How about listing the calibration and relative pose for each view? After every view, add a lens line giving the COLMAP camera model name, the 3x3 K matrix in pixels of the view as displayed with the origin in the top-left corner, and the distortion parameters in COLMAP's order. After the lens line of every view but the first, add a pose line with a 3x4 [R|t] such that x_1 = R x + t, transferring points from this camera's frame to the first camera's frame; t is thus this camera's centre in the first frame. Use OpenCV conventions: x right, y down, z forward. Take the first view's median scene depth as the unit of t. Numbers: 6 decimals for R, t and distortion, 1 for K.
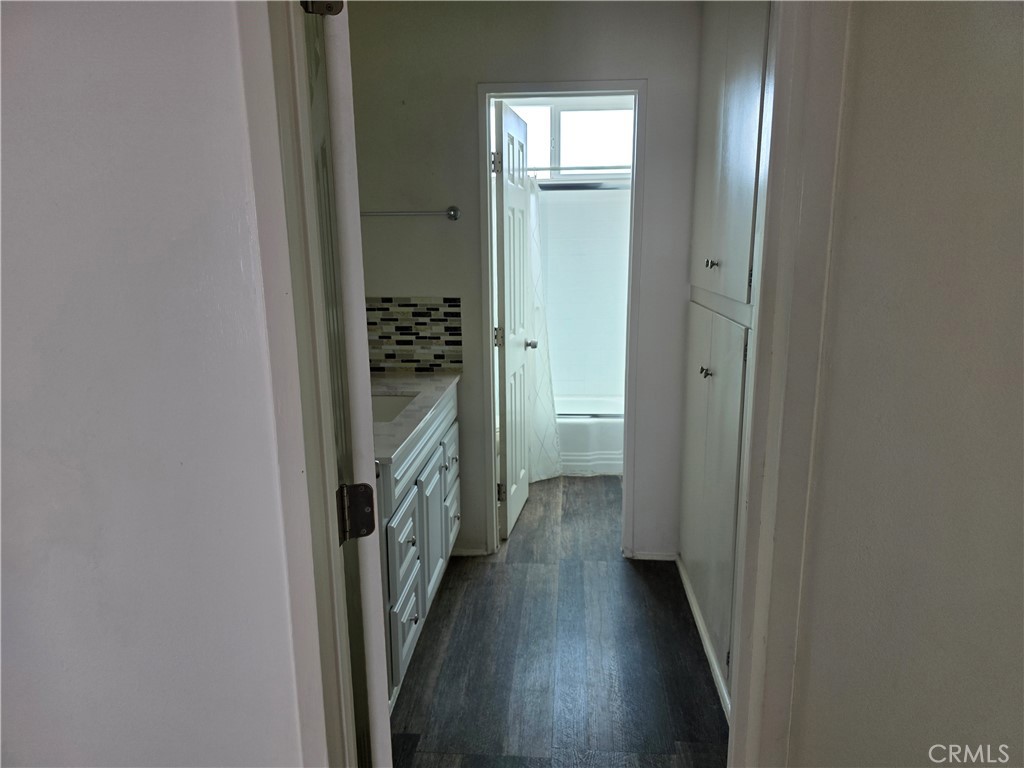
lens RADIAL K [[680.8, 0, 510.3], [0, 680.8, 384.9], [0, 0, 1]] dist [0.059804, -0.046469]
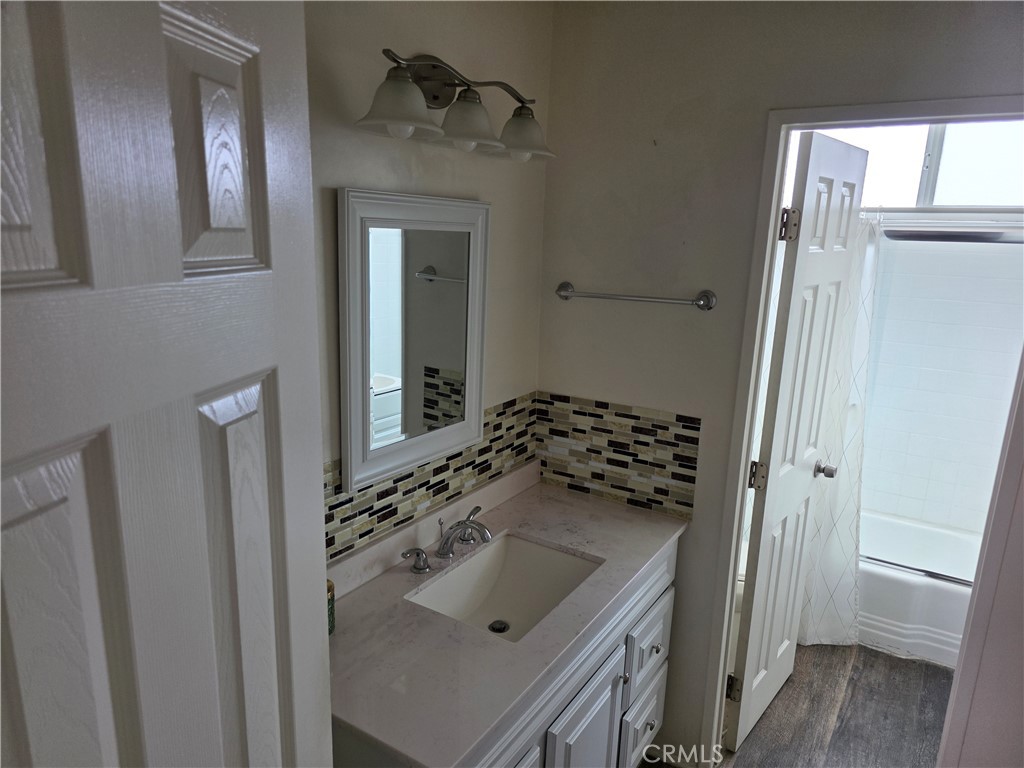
lens RADIAL K [[680.8, 0, 506.2], [0, 680.8, 386.8], [0, 0, 1]] dist [0.059804, -0.046469]
pose [[0.876819, 0.146375, -0.457999, 0.066012], [-0.134458, 0.989178, 0.058723, -0.170897], [0.461638, 0.010092, 0.887011, 0.284248]]
